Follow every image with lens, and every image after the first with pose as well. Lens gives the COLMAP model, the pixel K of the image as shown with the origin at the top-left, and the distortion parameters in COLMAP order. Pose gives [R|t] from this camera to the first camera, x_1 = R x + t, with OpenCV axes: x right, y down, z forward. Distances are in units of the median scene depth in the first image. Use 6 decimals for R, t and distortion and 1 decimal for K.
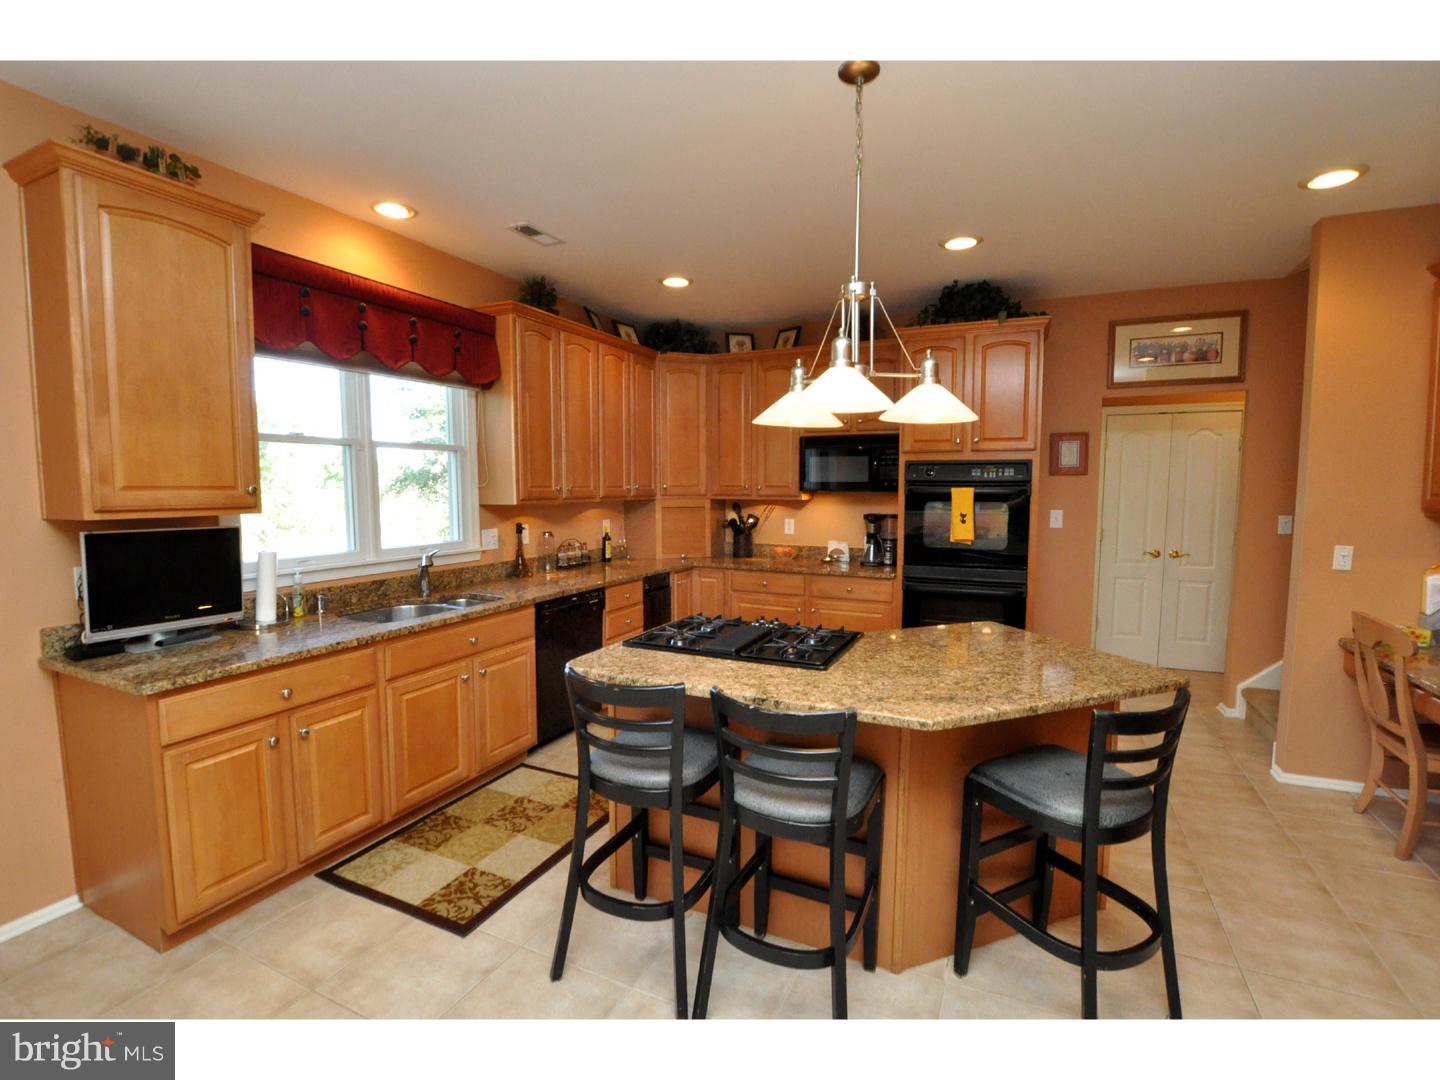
lens RADIAL K [[653.3, 0, 720.0], [0, 653.3, 540.0], [0, 0, 1]] dist [-0.003485, -0.000175]
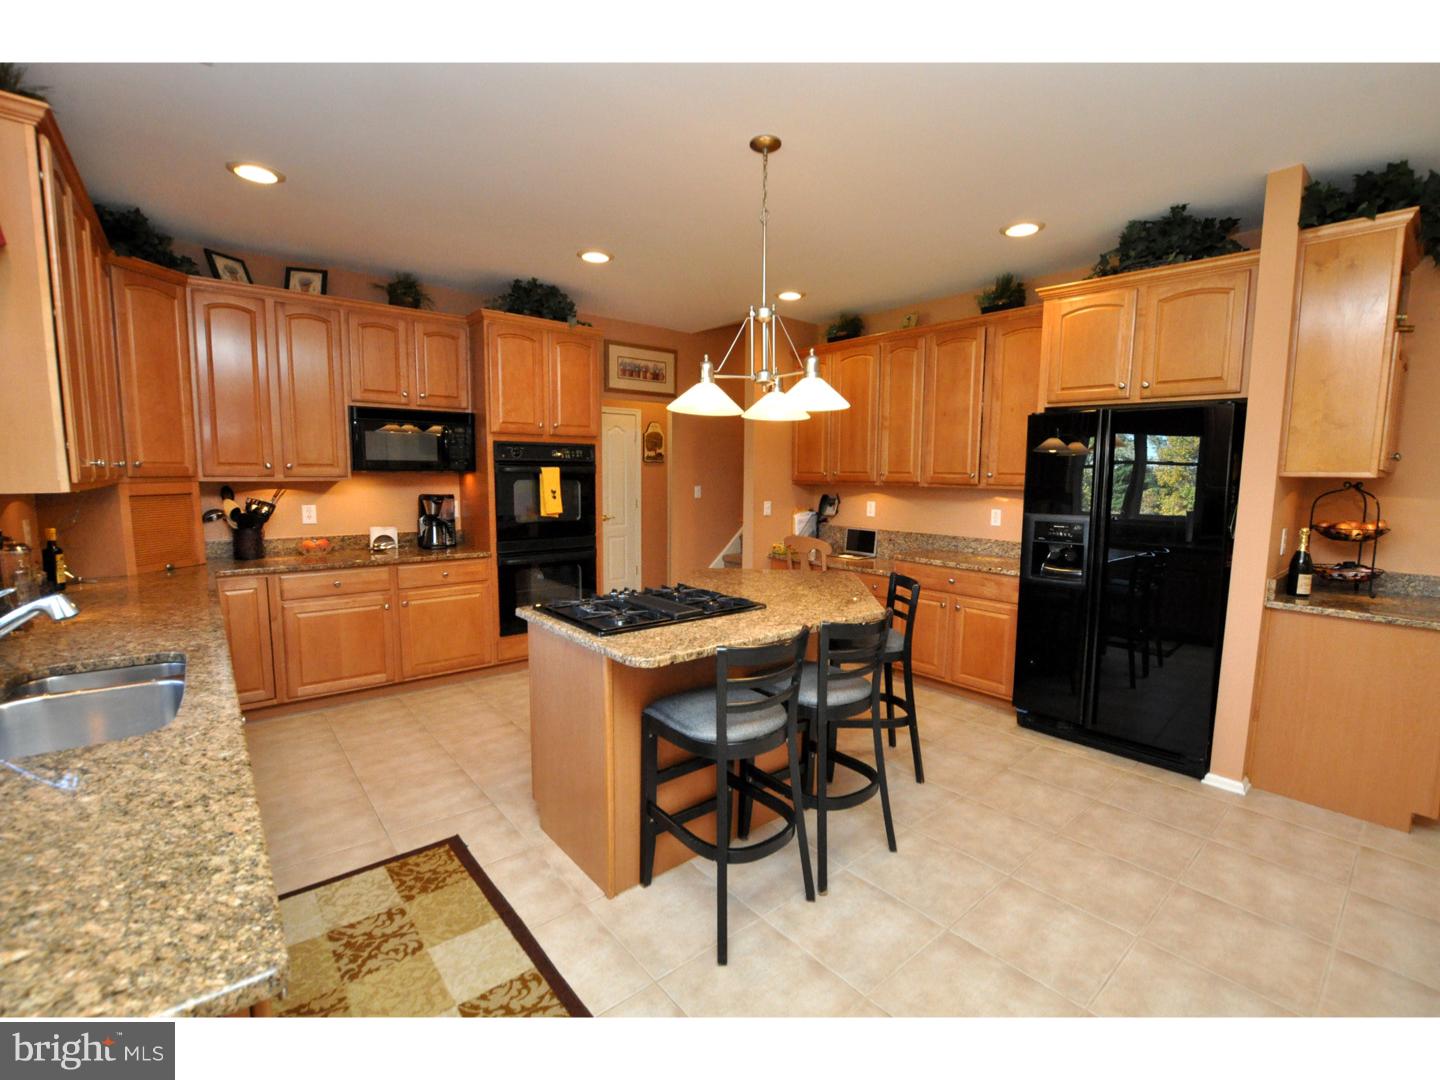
lens RADIAL K [[642.7, 0, 679.4], [0, 642.7, 544.7], [0, 0, 1]] dist [-0.000950, -0.000056]
pose [[0.465067, -0.100237, 0.879583, -0.504906], [0.067605, 0.994689, 0.077609, -0.018187], [-0.882690, 0.023371, 0.469373, 0.276903]]
